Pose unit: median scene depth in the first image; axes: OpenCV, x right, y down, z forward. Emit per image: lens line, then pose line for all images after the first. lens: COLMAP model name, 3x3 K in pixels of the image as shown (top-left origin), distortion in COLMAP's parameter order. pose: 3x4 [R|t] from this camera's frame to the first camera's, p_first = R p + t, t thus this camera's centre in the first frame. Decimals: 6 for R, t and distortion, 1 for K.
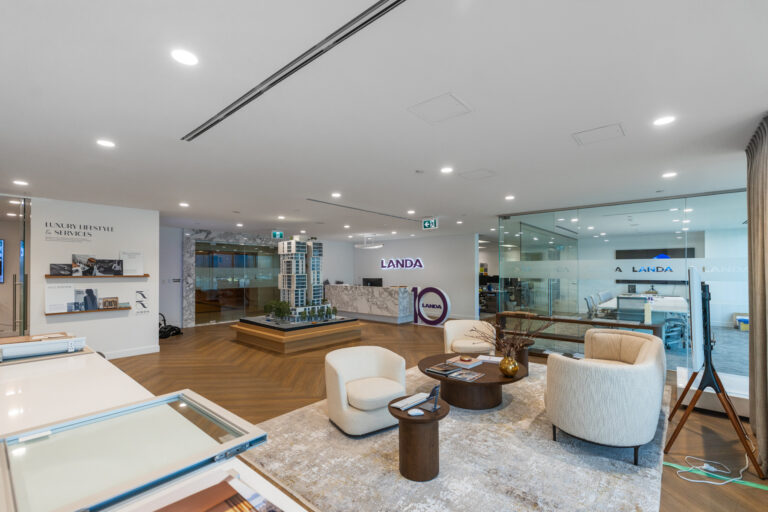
lens RADIAL K [[339.7, 0, 385.3], [0, 339.7, 269.1], [0, 0, 1]] dist [0.000737, 0.000062]
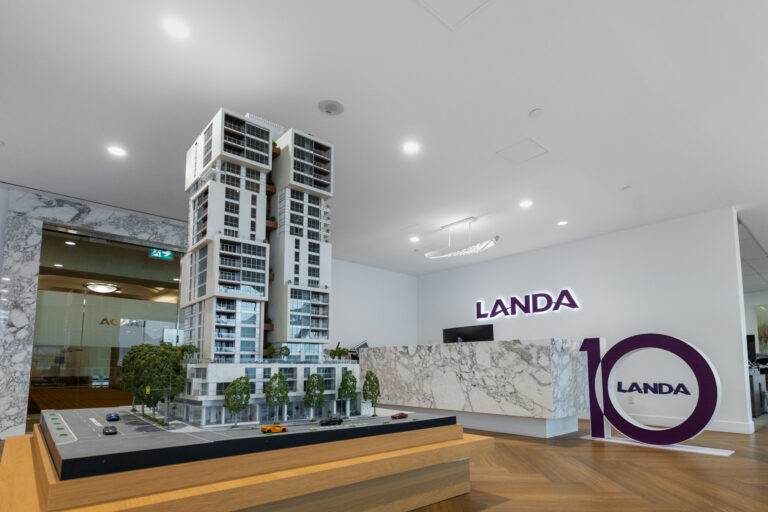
lens RADIAL K [[426.0, 0, 403.4], [0, 426.0, 329.1], [0, 0, 1]] dist [-0.003850, -0.000074]
pose [[0.994781, -0.008032, -0.101719, -0.090360], [-0.000843, 0.996216, -0.086909, 0.108975], [0.102032, 0.086541, 0.991010, 0.675475]]
